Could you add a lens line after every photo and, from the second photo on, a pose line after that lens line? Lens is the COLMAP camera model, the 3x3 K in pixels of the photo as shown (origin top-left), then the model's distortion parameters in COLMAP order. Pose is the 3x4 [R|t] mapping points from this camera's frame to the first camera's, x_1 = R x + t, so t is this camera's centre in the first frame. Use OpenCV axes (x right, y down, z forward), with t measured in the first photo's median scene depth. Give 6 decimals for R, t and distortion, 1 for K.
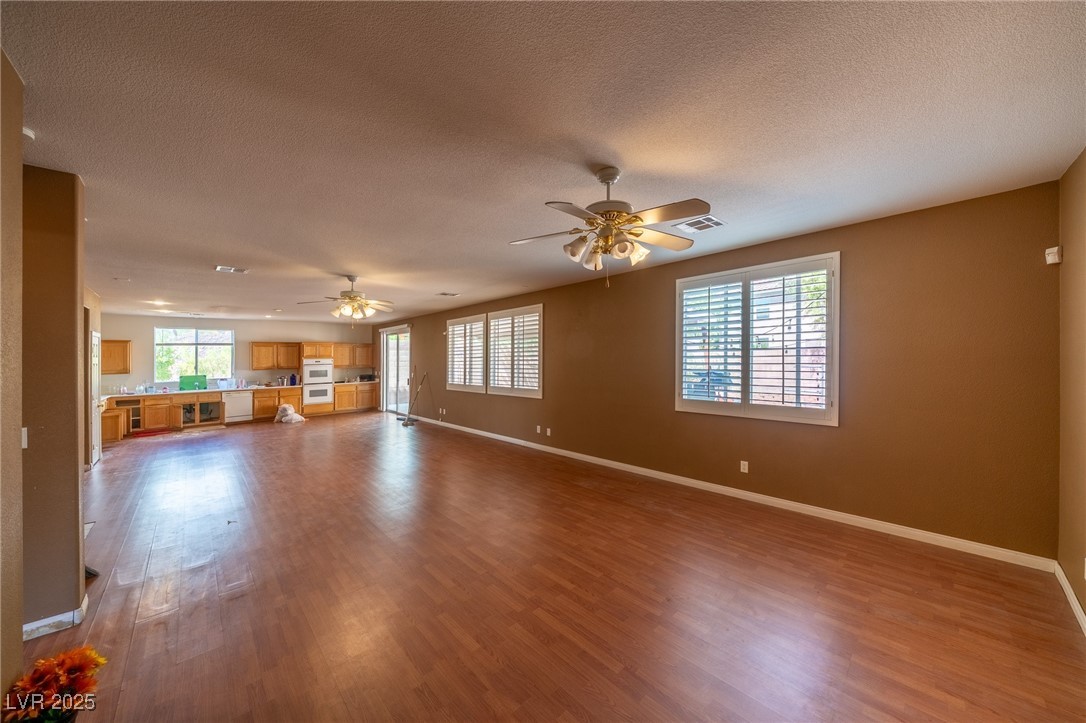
lens RADIAL K [[375.3, 0, 544.9], [0, 375.3, 361.4], [0, 0, 1]] dist [-0.002263, -0.000177]
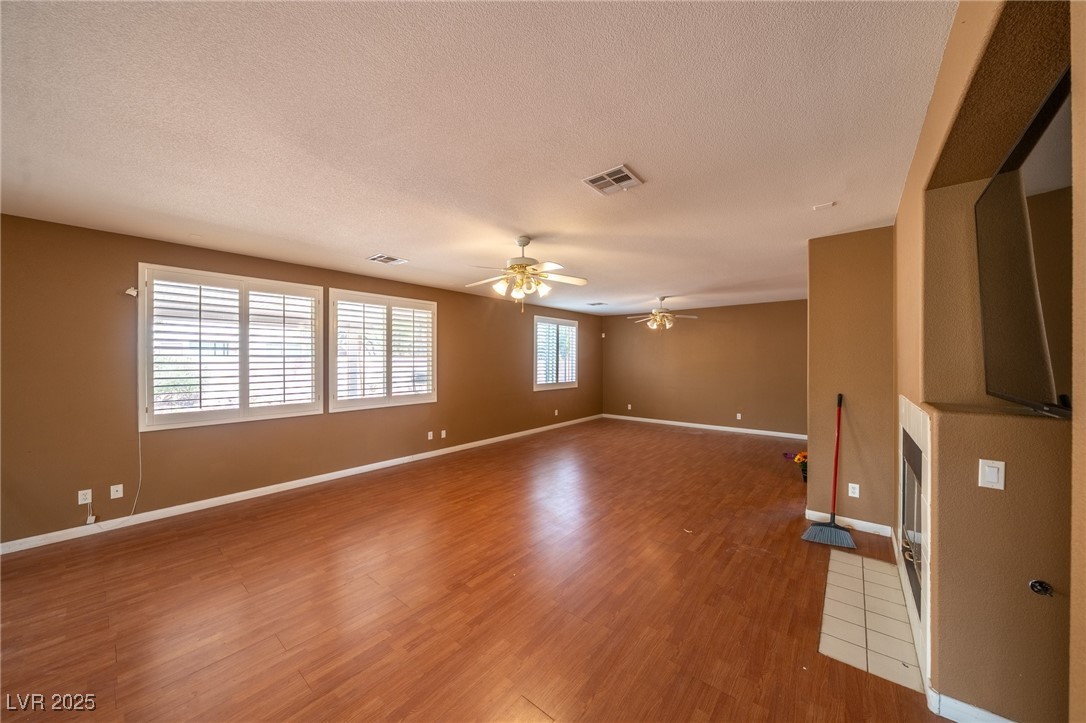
lens RADIAL K [[375.3, 0, 544.9], [0, 375.3, 361.4], [0, 0, 1]] dist [-0.002263, -0.000177]
pose [[-0.125022, 0.013544, 0.992061, -0.676069], [0.009794, 0.999875, -0.012417, 0.007901], [-0.992106, 0.008164, -0.125139, 0.576738]]
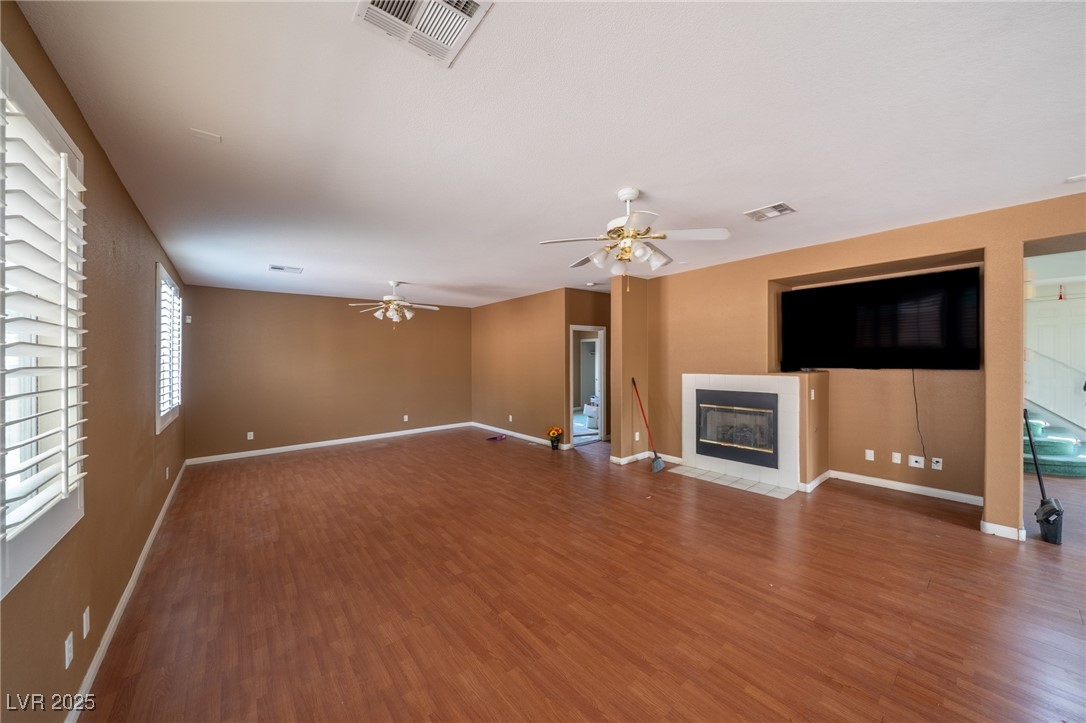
lens RADIAL K [[383.2, 0, 546.2], [0, 383.2, 357.9], [0, 0, 1]] dist [-0.001709, -0.000164]
pose [[-0.997432, 0.033568, 0.063262, -0.245290], [0.034237, 0.999368, 0.009519, -0.002103], [-0.062902, 0.011661, -0.997952, 0.847650]]
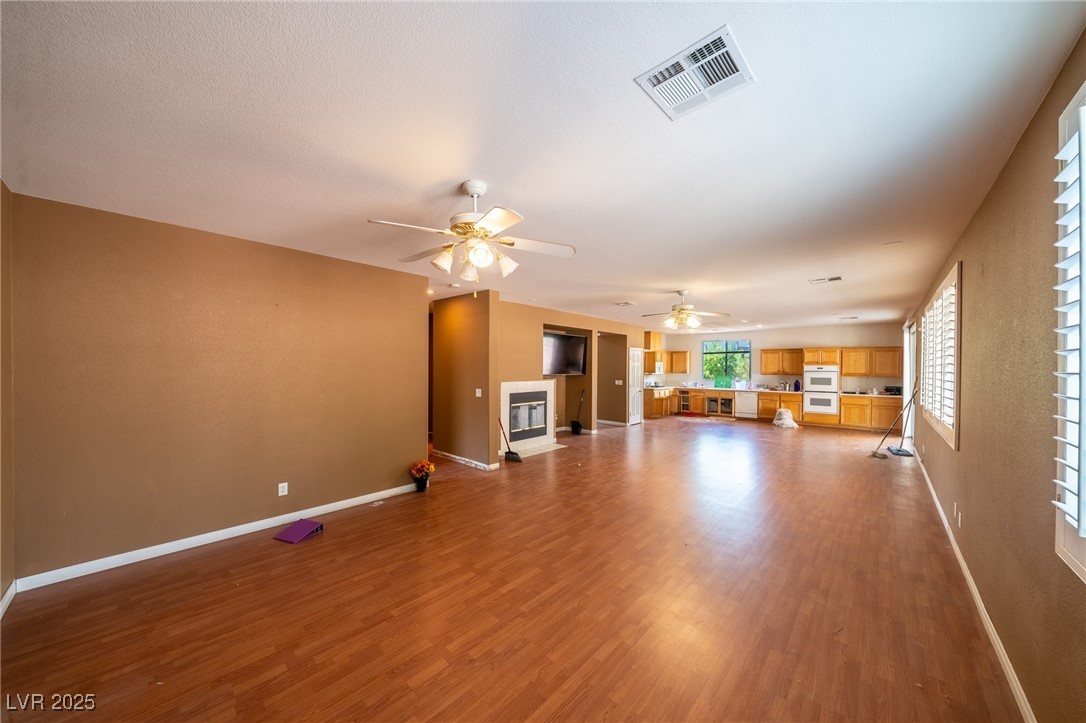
lens RADIAL K [[375.3, 0, 544.9], [0, 375.3, 361.4], [0, 0, 1]] dist [-0.002263, -0.000177]
pose [[0.086112, 0.003837, -0.996278, 0.300299], [-0.016892, 0.999854, 0.002390, -0.007838], [0.996142, 0.016623, 0.086165, 0.277587]]
